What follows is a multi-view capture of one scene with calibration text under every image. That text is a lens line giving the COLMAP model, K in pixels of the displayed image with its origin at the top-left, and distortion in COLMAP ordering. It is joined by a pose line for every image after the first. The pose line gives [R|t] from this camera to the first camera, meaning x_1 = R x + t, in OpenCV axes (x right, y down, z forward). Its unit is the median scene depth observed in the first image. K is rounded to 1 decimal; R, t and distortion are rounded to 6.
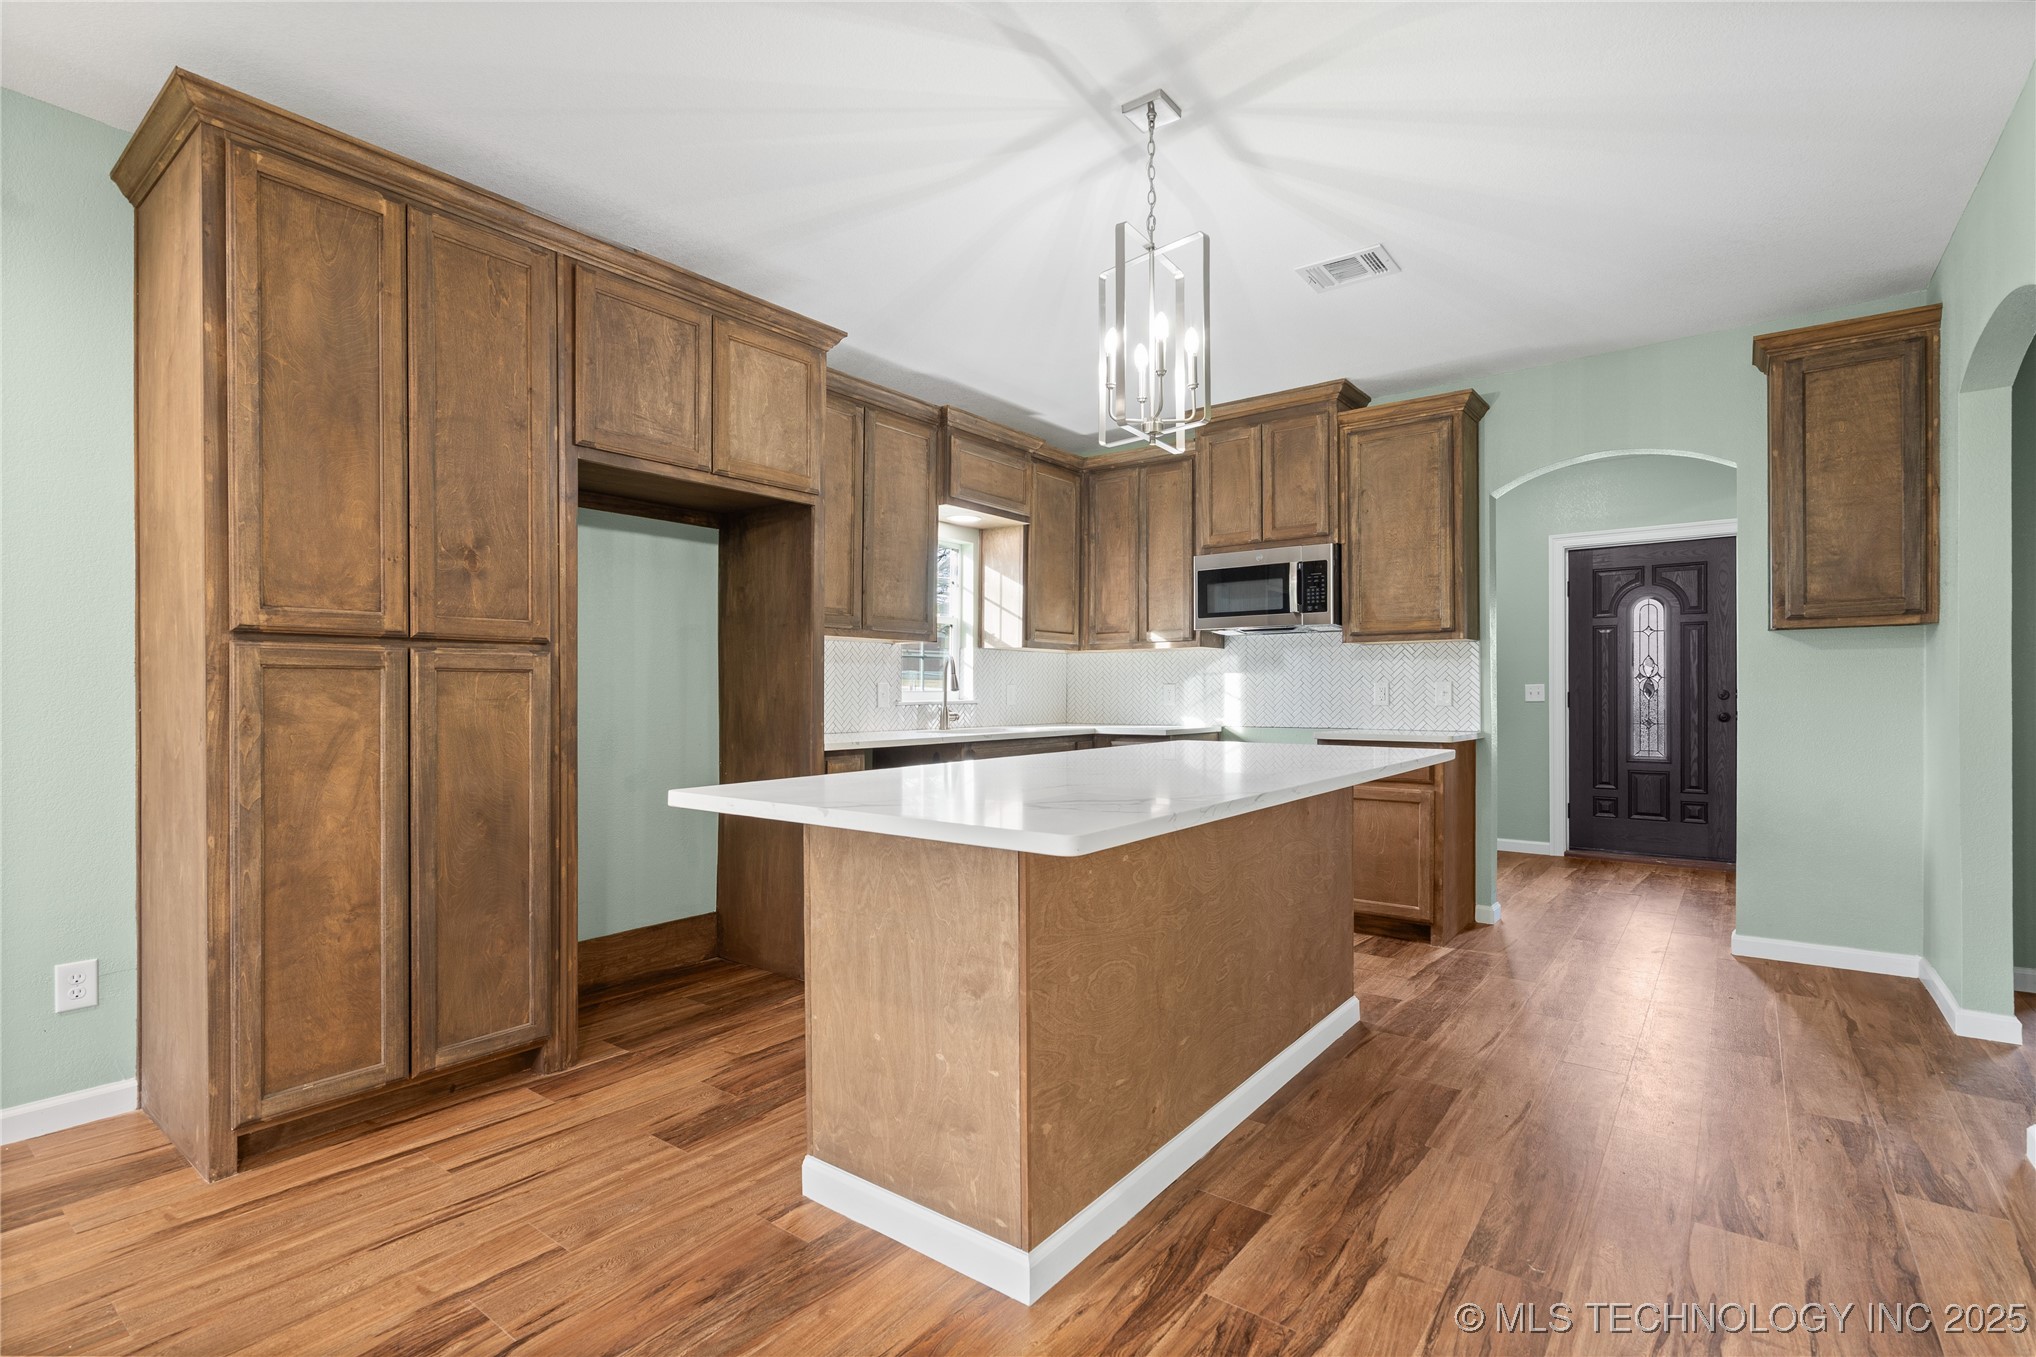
lens RADIAL K [[947.7, 0, 1024.9], [0, 947.7, 695.1], [0, 0, 1]] dist [-0.000279, 0.001052]
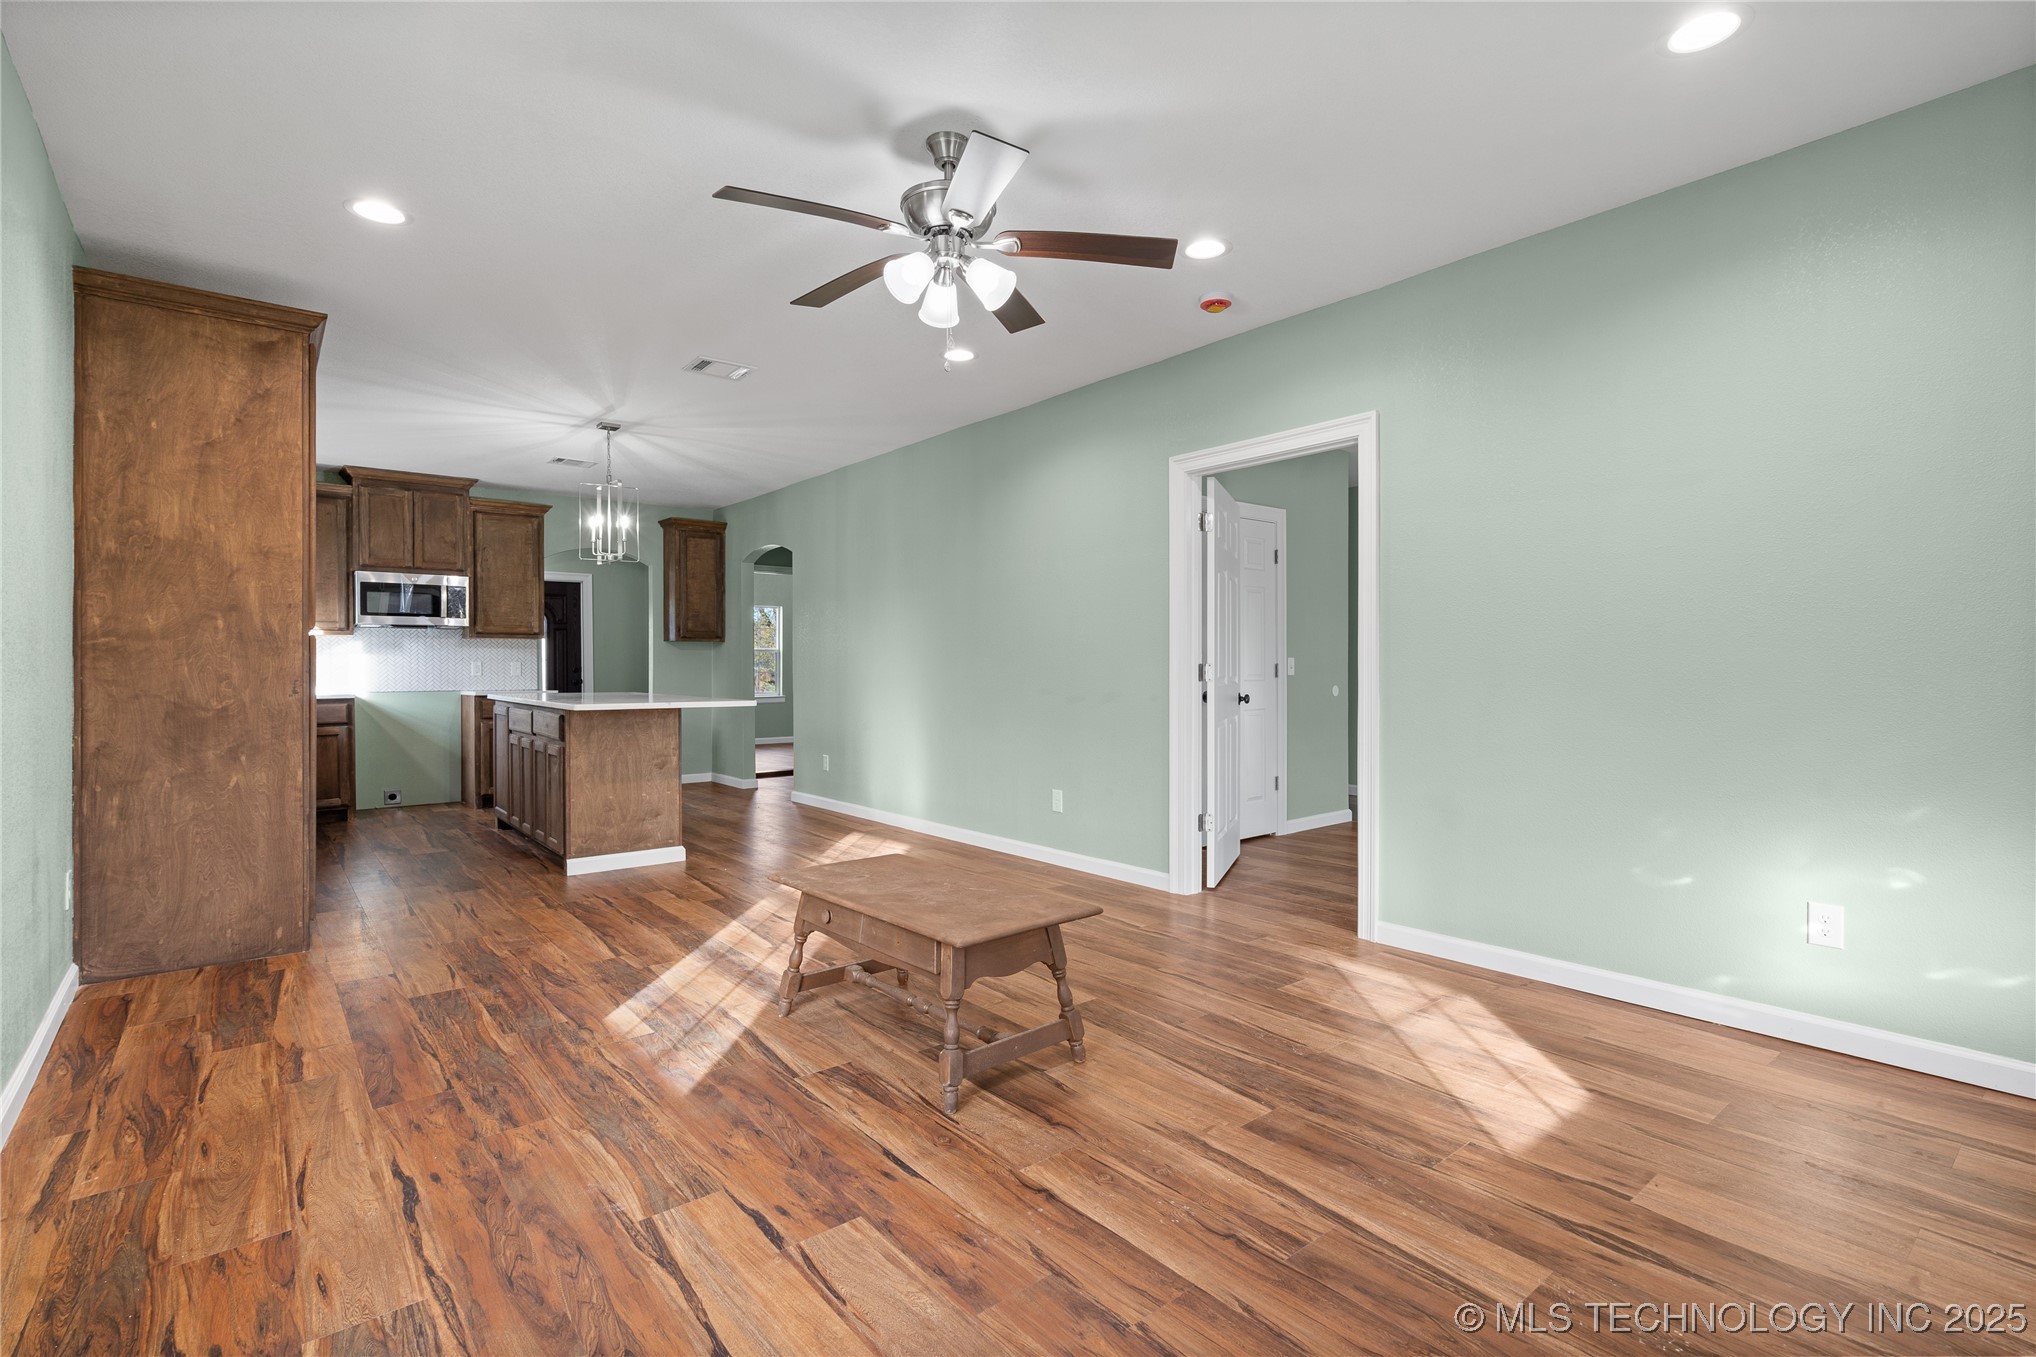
lens RADIAL K [[943.6, 0, 1015.5], [0, 943.6, 678.7], [0, 0, 1]] dist [-0.000949, 0.000868]
pose [[0.235073, -0.008923, 0.971937, -1.161408], [0.003906, 0.999958, 0.008236, 0.006882], [-0.971970, 0.001861, 0.235098, -0.337690]]
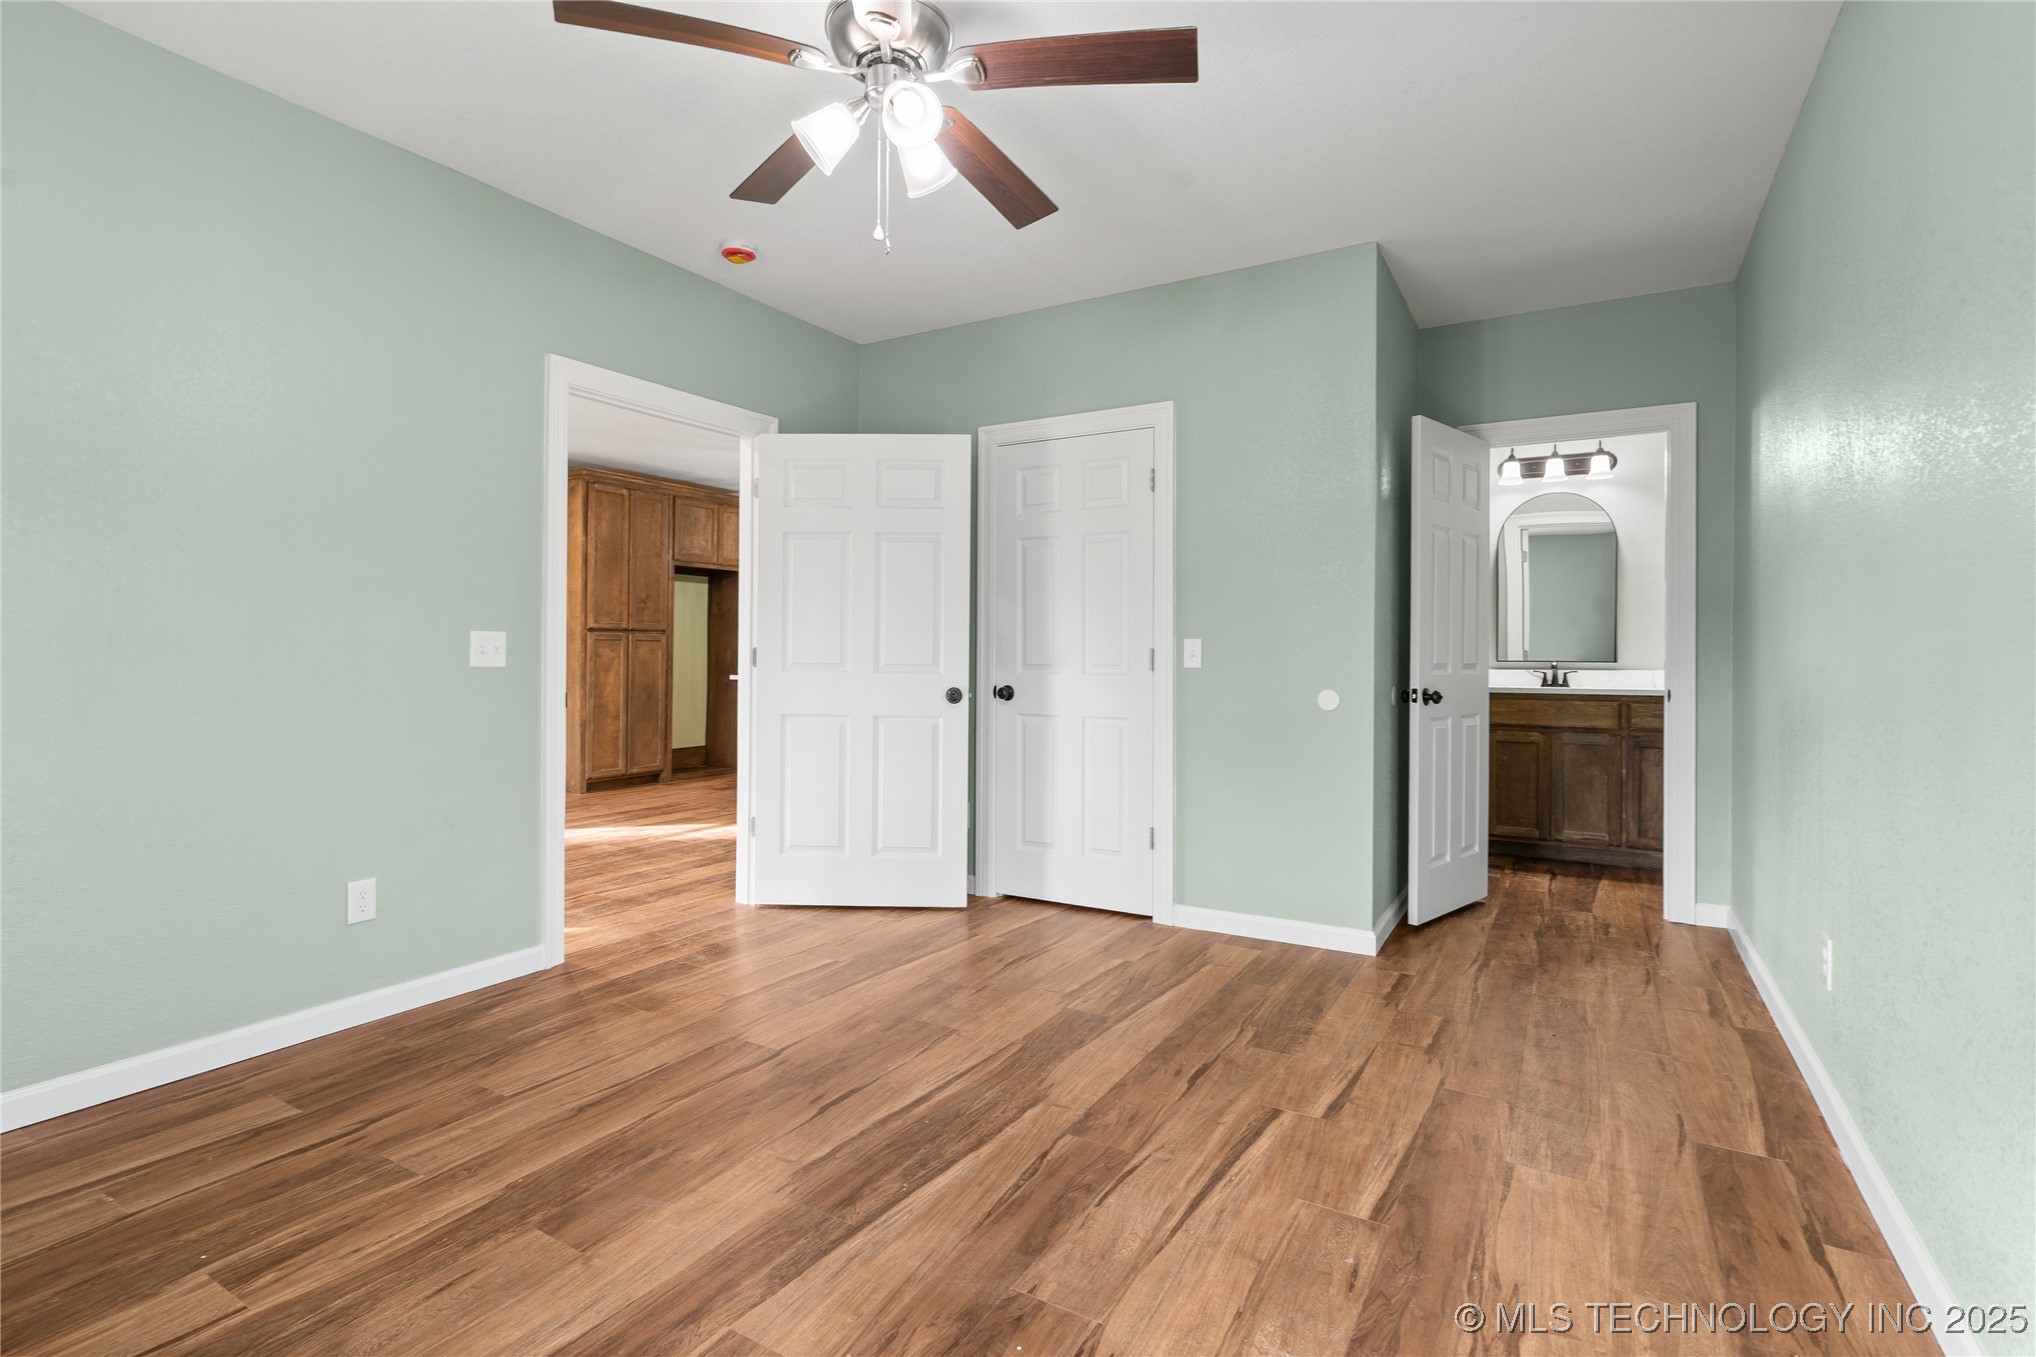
lens RADIAL K [[962.8, 0, 1012.3], [0, 962.8, 653.6], [0, 0, 1]] dist [-0.001604, 0.000320]
pose [[0.993403, 0.010379, 0.114203, 0.135695], [-0.010306, 0.999946, -0.001231, 0.003702], [-0.114210, 0.000046, 0.993457, -1.331839]]
